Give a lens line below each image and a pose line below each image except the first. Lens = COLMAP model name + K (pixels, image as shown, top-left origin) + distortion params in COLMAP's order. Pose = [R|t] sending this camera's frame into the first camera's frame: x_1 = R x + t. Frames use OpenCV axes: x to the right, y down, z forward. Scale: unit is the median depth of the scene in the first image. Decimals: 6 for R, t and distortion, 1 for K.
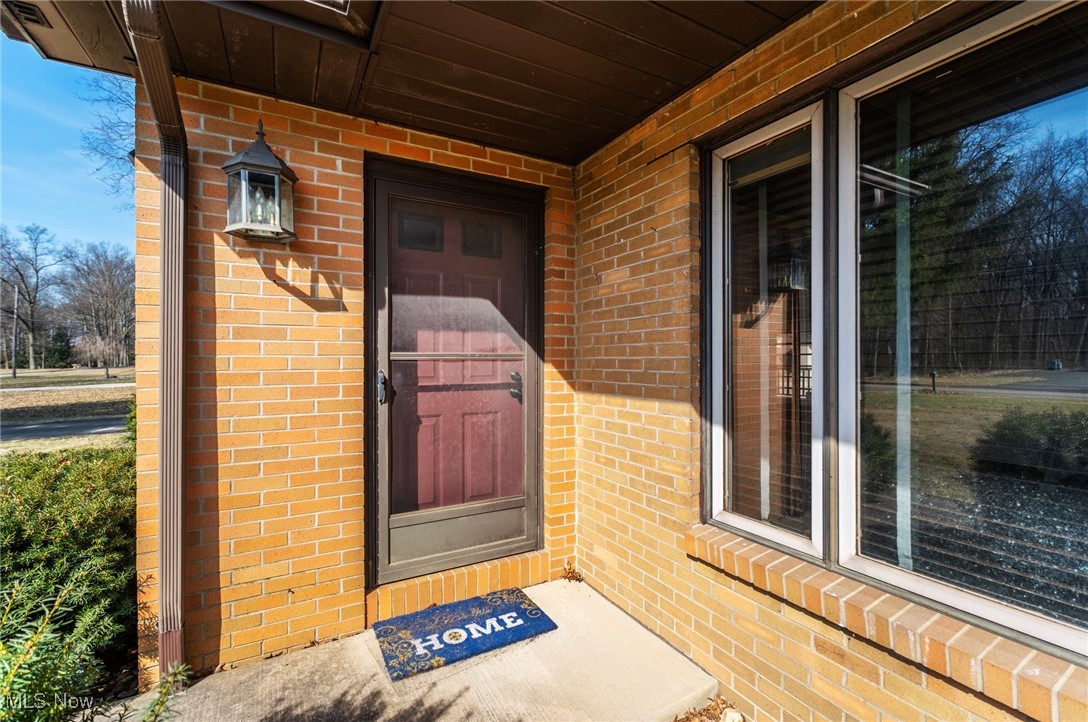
lens RADIAL K [[471.3, 0, 546.0], [0, 471.3, 360.9], [0, 0, 1]] dist [-0.006425, 0.003125]
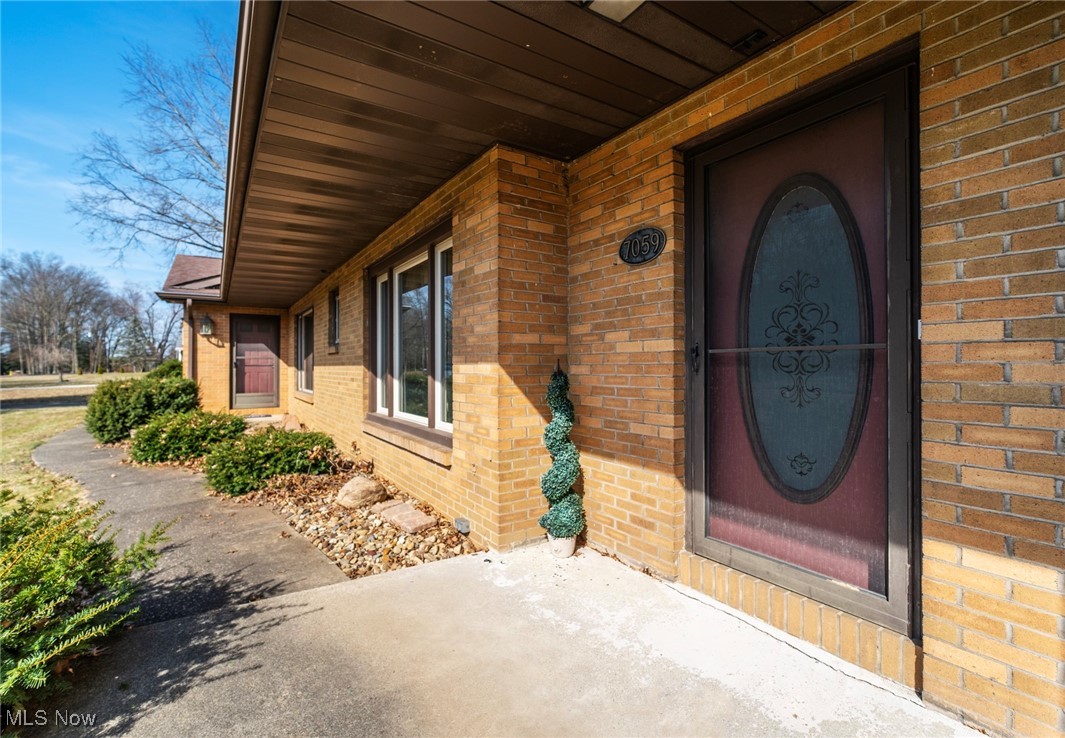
lens RADIAL K [[489.8, 0, 529.6], [0, 489.8, 362.9], [0, 0, 1]] dist [-0.004886, -0.000279]
pose [[0.998404, 0.000901, 0.056467, 2.129984], [-0.000077, 0.999894, -0.014594, 0.106115], [-0.056475, 0.014566, 0.998298, -3.689411]]
